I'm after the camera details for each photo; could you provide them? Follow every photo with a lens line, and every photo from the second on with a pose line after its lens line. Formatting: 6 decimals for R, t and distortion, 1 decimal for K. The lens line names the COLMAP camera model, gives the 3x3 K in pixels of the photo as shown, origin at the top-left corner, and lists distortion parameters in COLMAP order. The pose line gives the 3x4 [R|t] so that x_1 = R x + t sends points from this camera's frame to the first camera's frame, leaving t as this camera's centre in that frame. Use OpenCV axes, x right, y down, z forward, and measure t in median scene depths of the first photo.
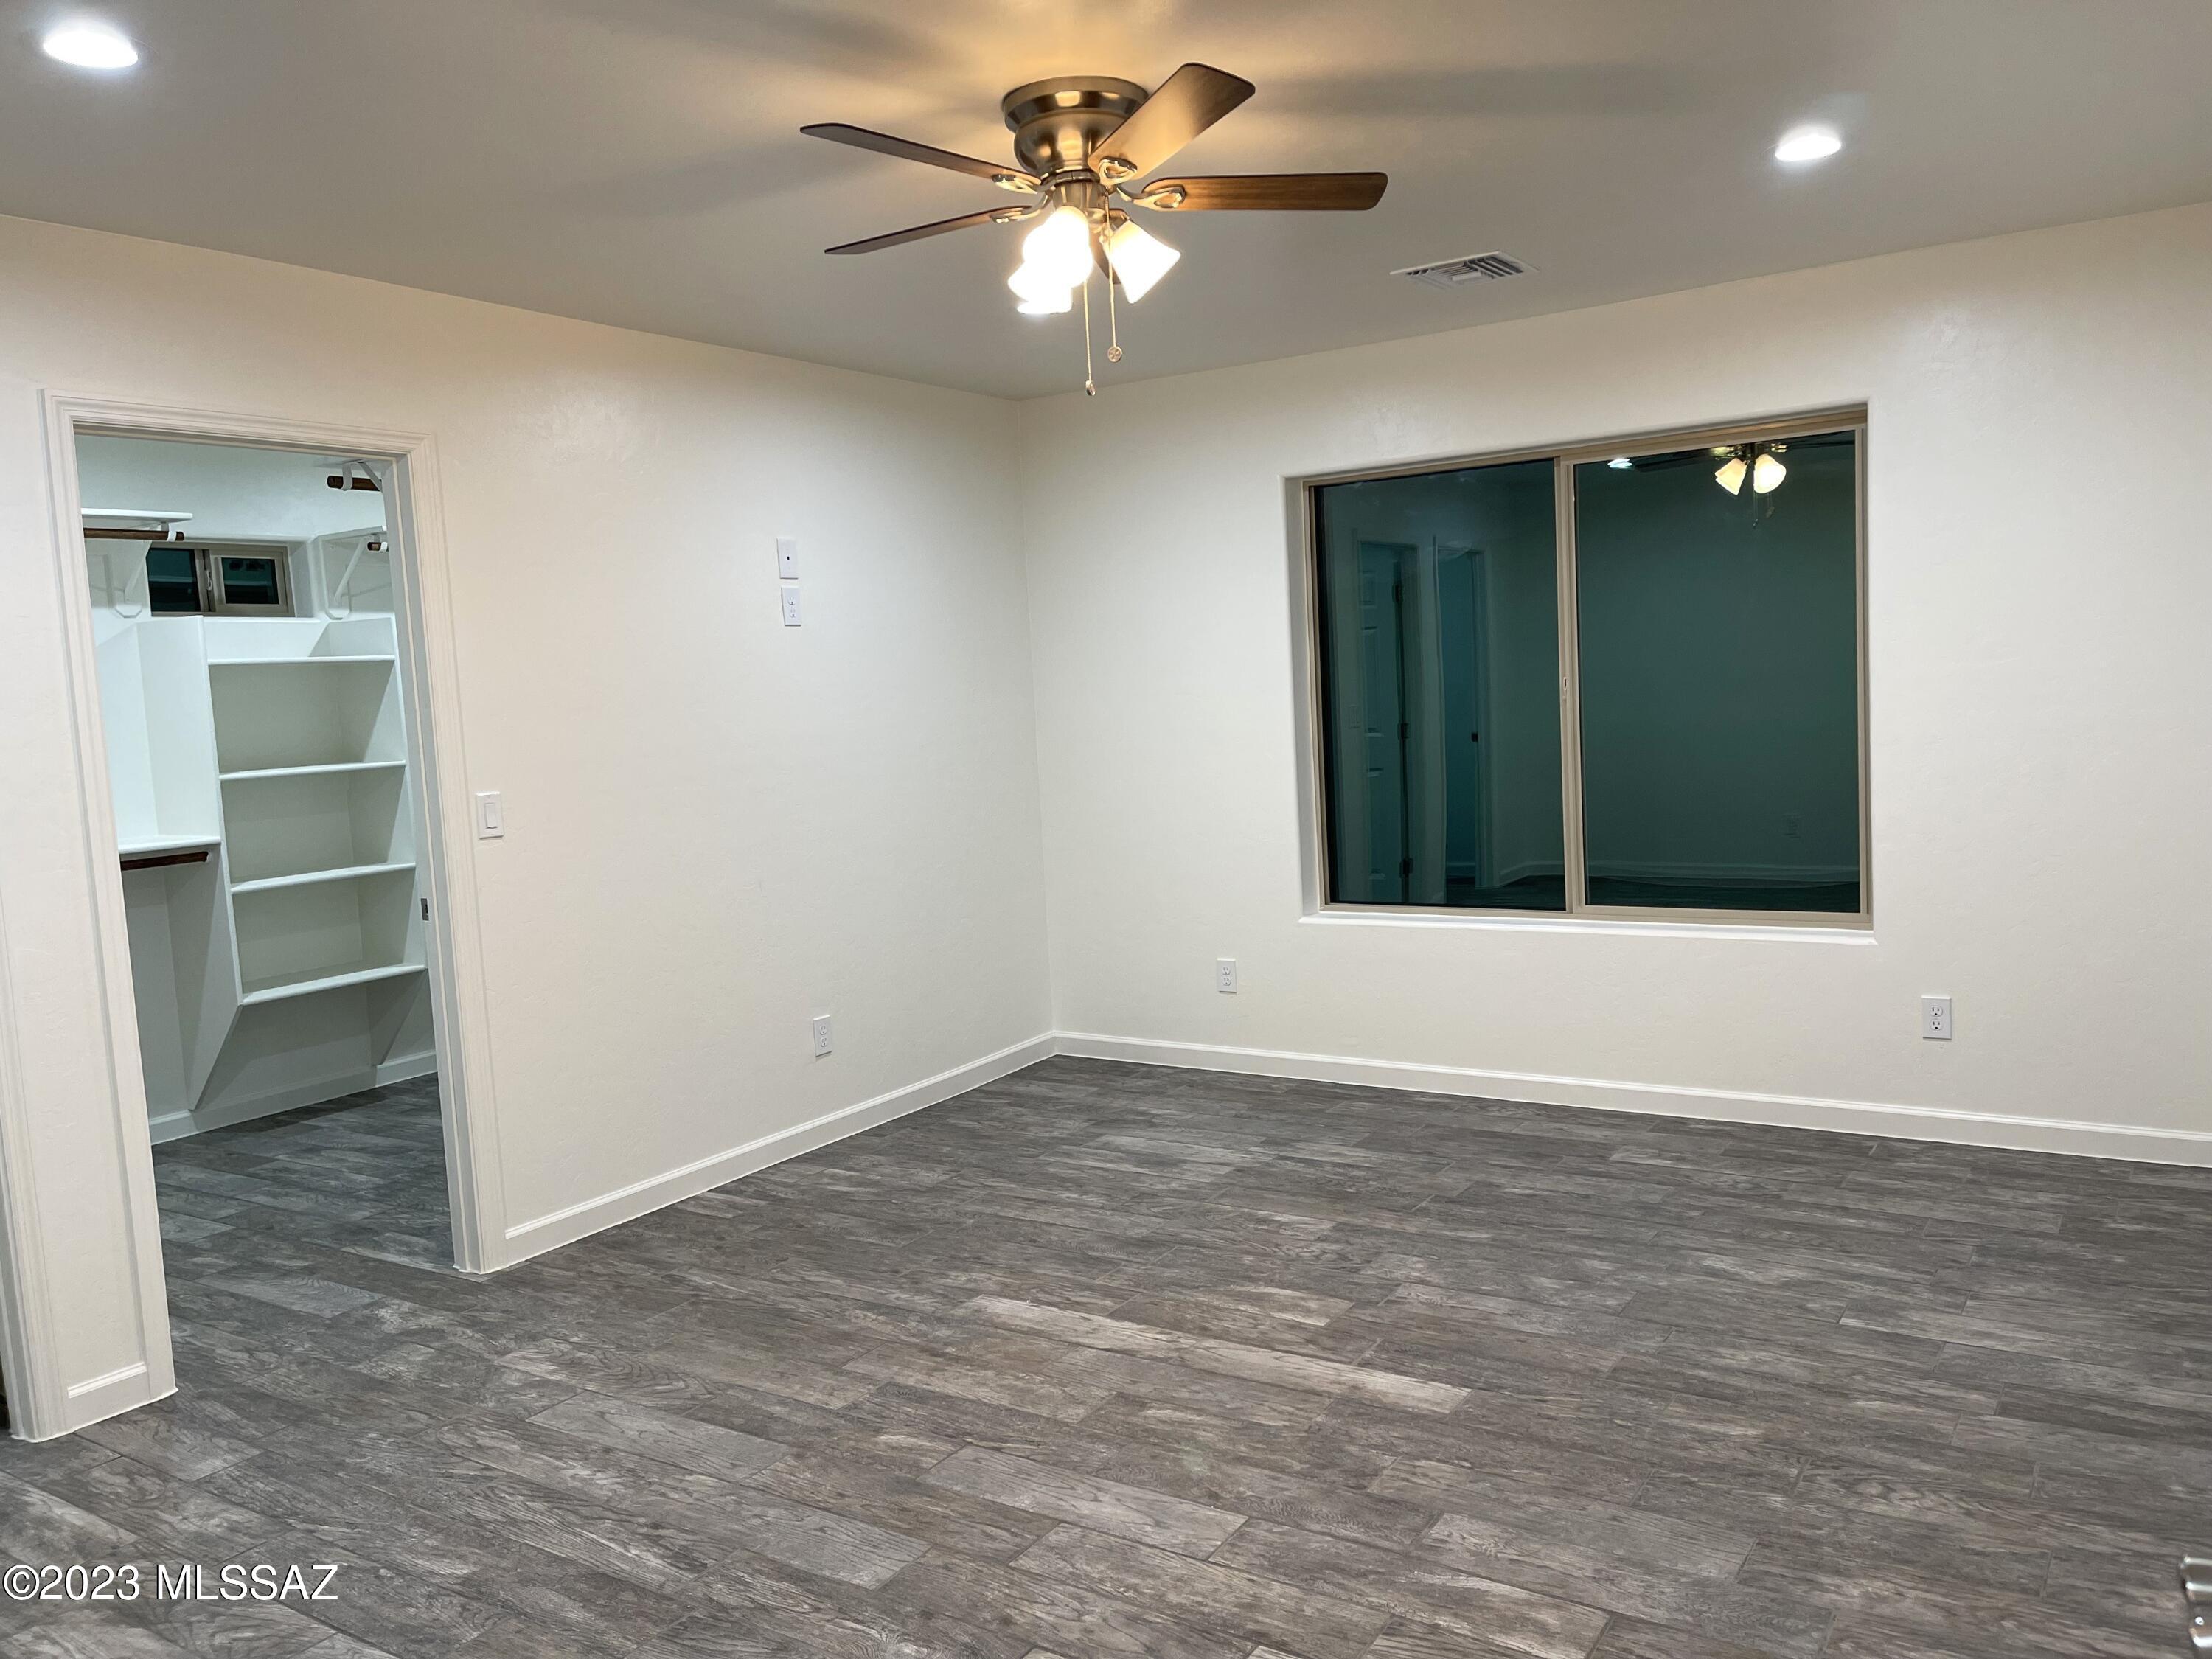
lens RADIAL K [[1660.6, 0, 1110.5], [0, 1660.6, 829.5], [0, 0, 1]] dist [0.069378, -0.088157]
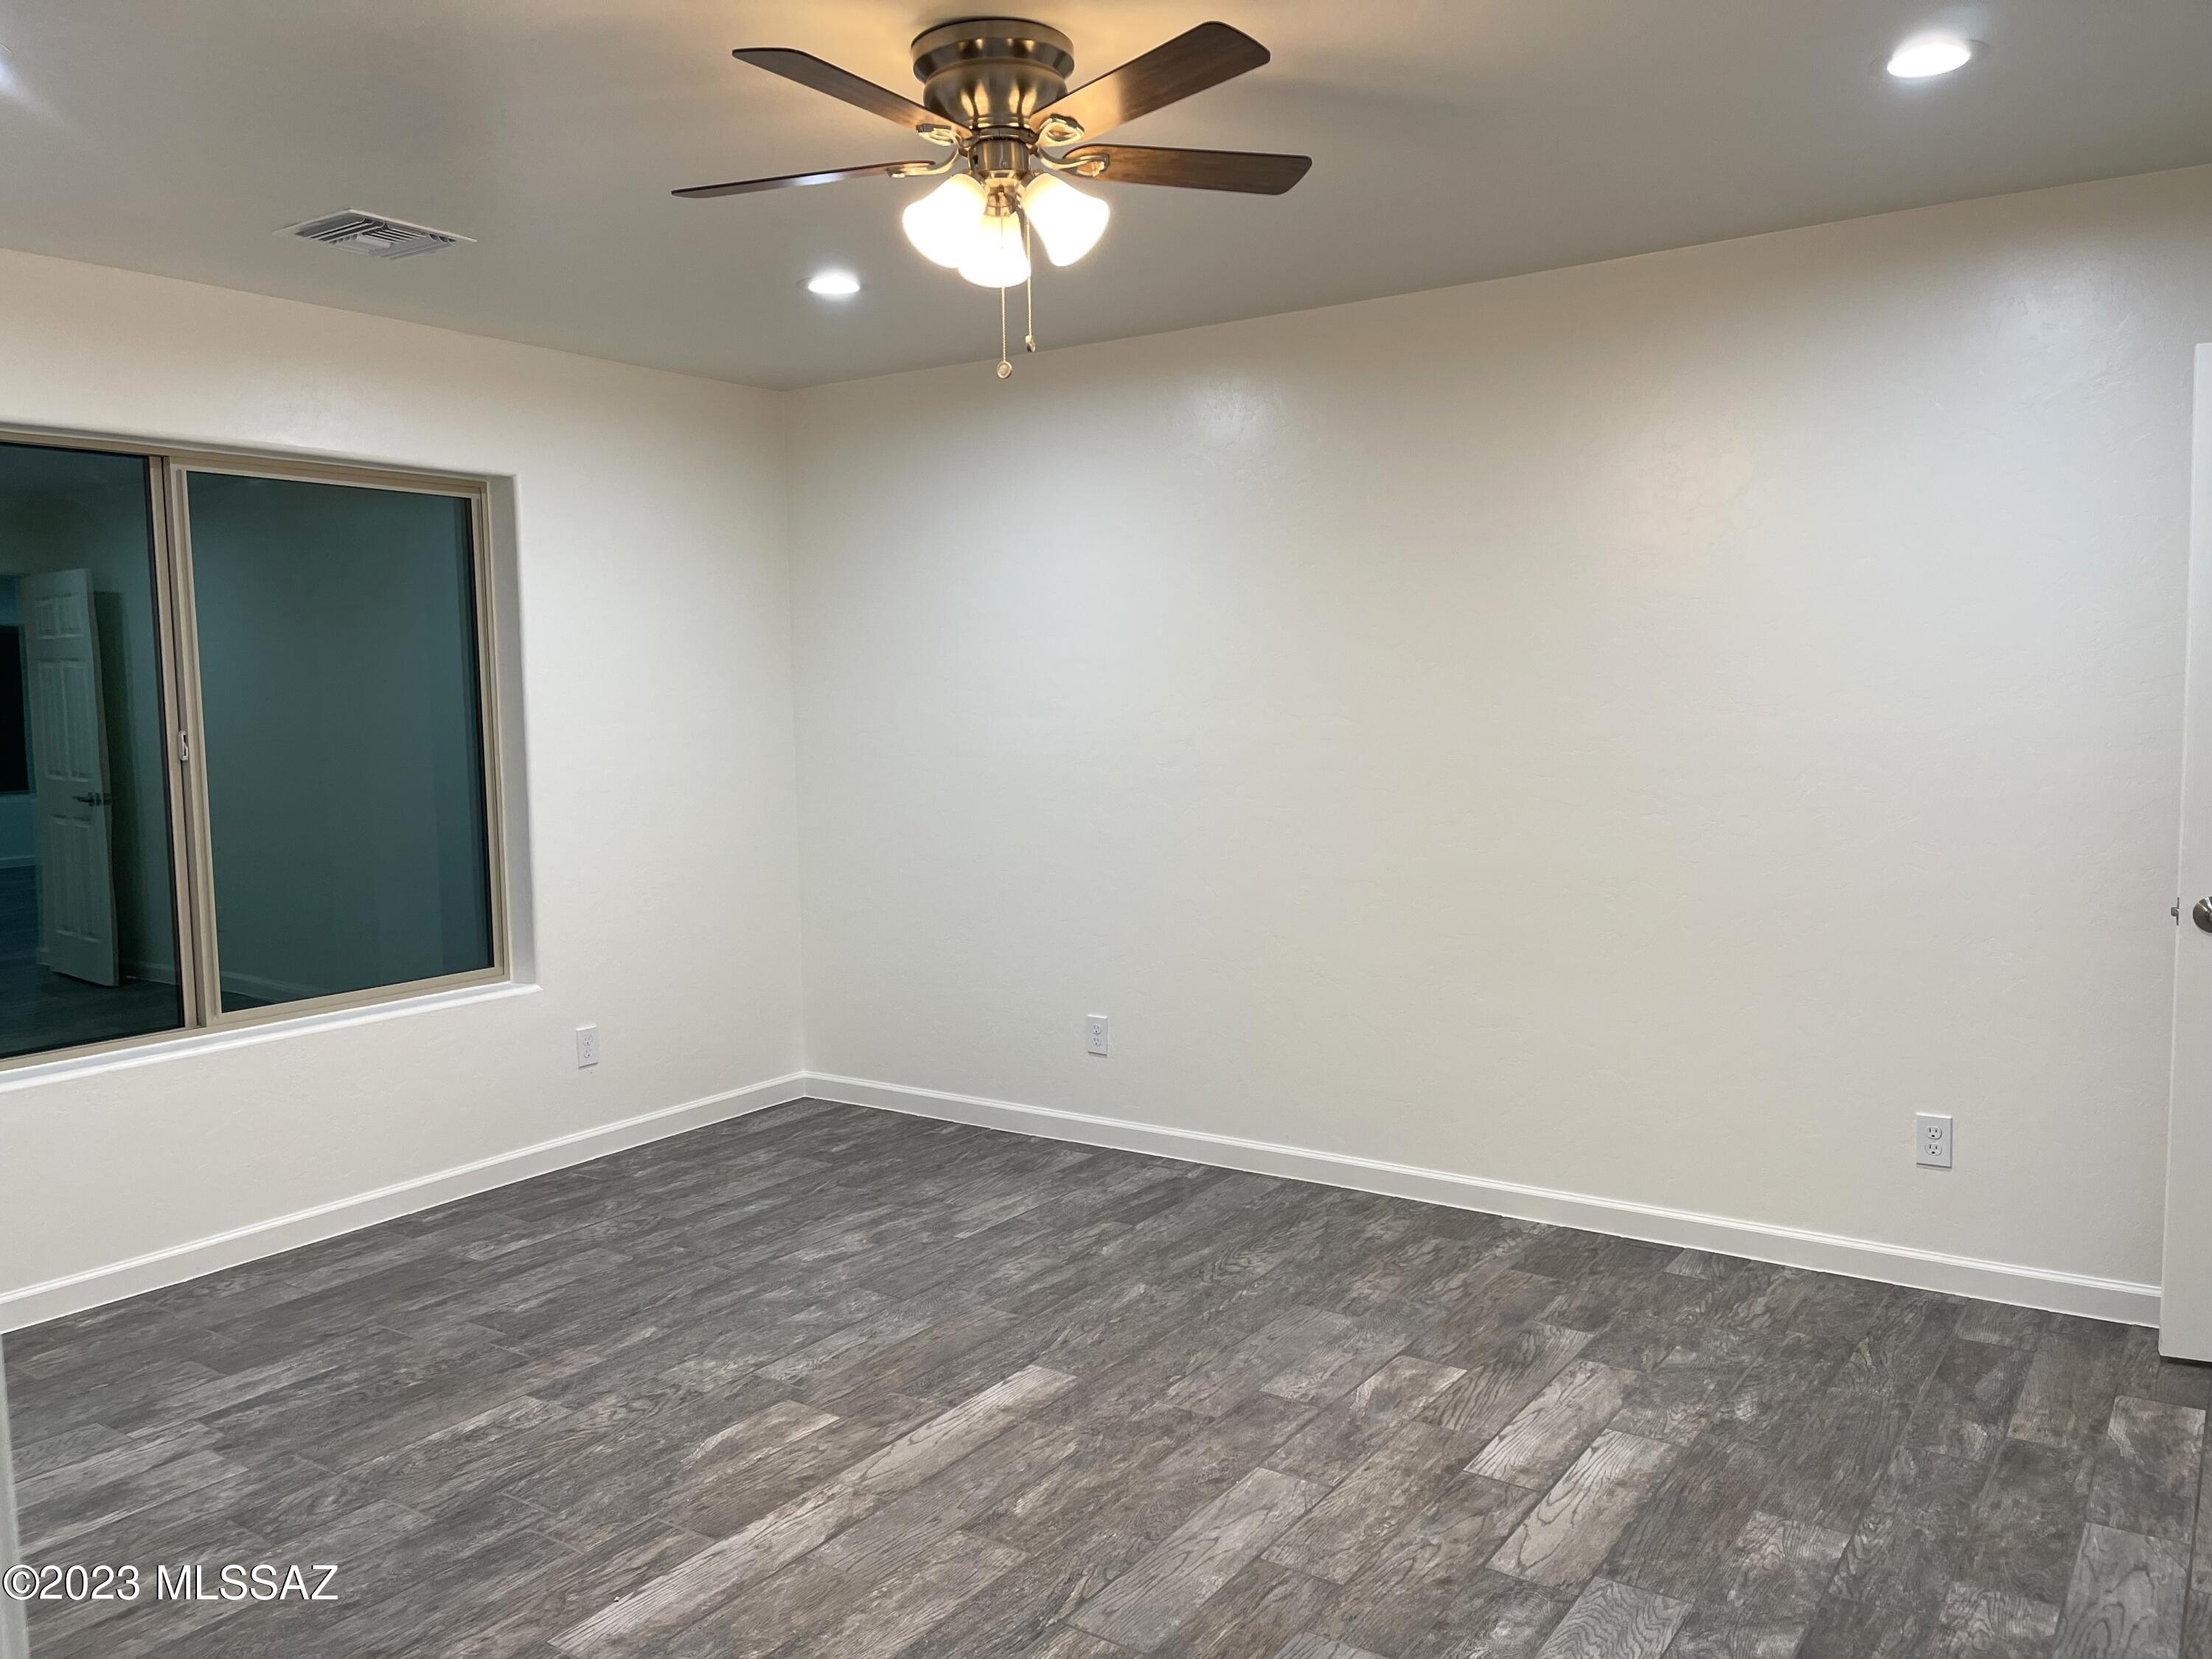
lens RADIAL K [[1660.6, 0, 1110.5], [0, 1660.6, 829.5], [0, 0, 1]] dist [0.069378, -0.088157]
pose [[0.032577, -0.033152, 0.998919, -0.728086], [0.105462, 0.993984, 0.029549, -0.032764], [-0.993890, 0.104385, 0.035877, 0.739859]]
